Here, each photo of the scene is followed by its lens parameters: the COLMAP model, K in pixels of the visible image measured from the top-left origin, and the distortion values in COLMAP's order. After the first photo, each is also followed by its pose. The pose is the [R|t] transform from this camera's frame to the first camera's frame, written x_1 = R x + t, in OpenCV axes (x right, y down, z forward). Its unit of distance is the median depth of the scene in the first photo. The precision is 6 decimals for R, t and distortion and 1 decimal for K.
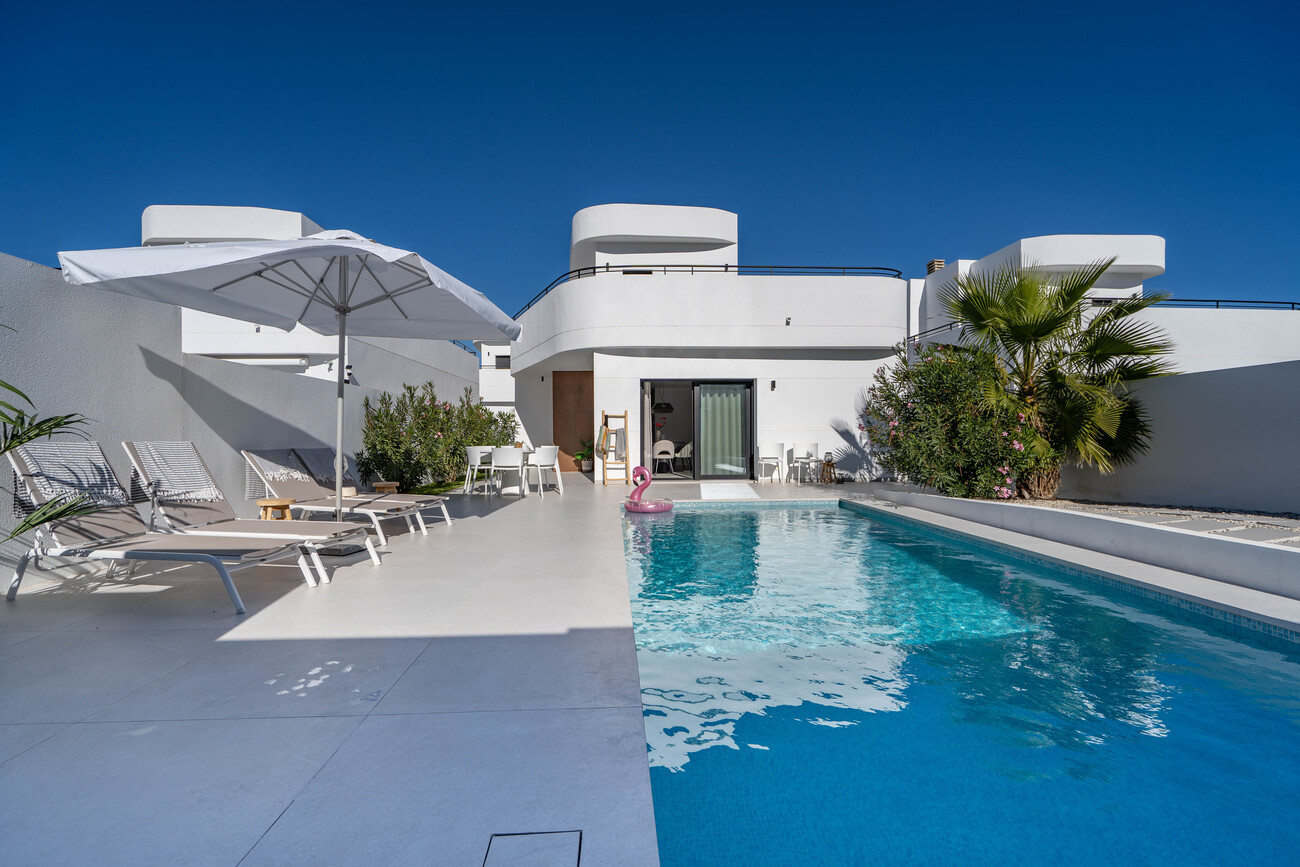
lens RADIAL K [[622.4, 0, 647.9], [0, 622.4, 402.9], [0, 0, 1]] dist [0.000072, 0.000315]
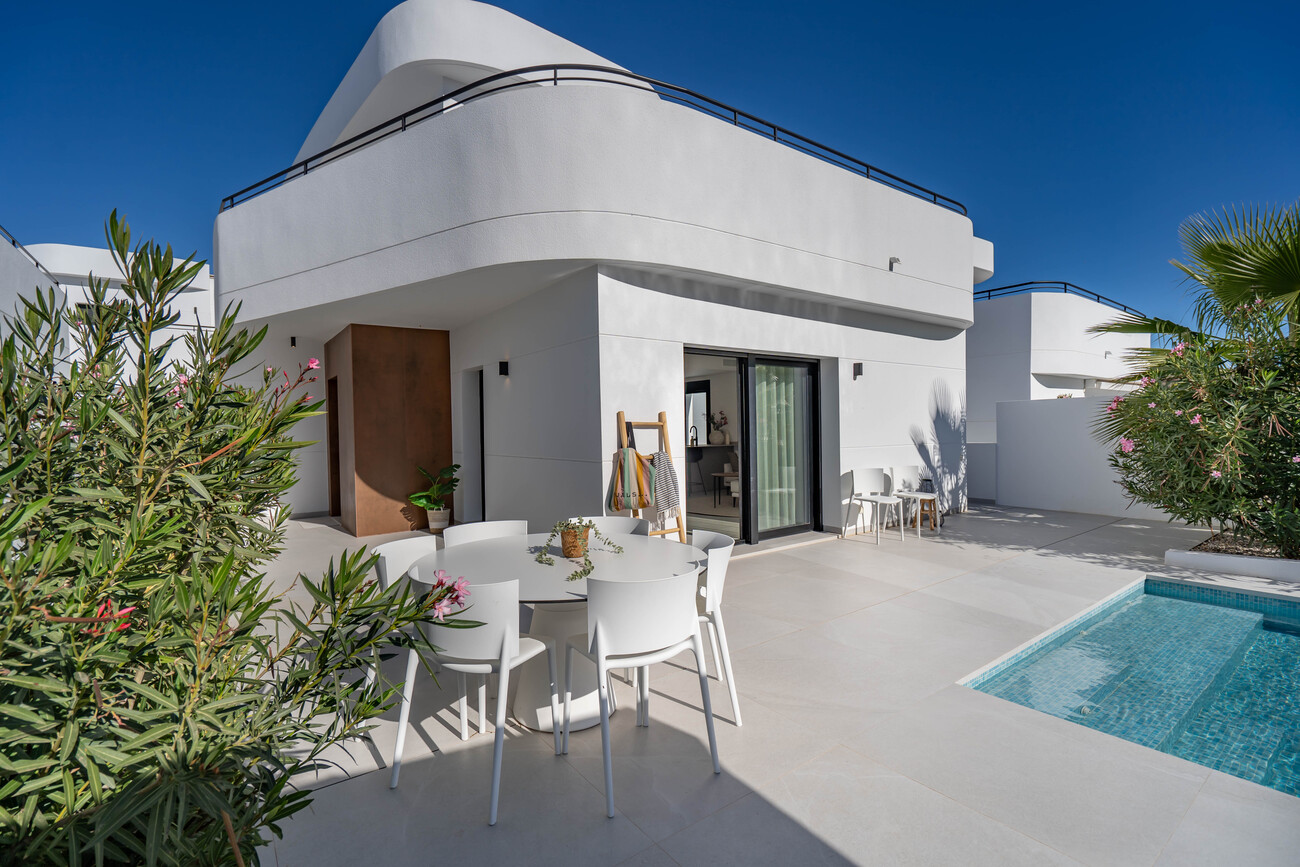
lens RADIAL K [[595.6, 0, 626.4], [0, 595.6, 418.3], [0, 0, 1]] dist [0.000826, 0.000040]
pose [[0.837990, -0.003218, 0.545676, -0.289248], [-0.016818, 0.999355, 0.031720, 0.003513], [-0.545427, -0.035758, 0.837395, 0.647487]]
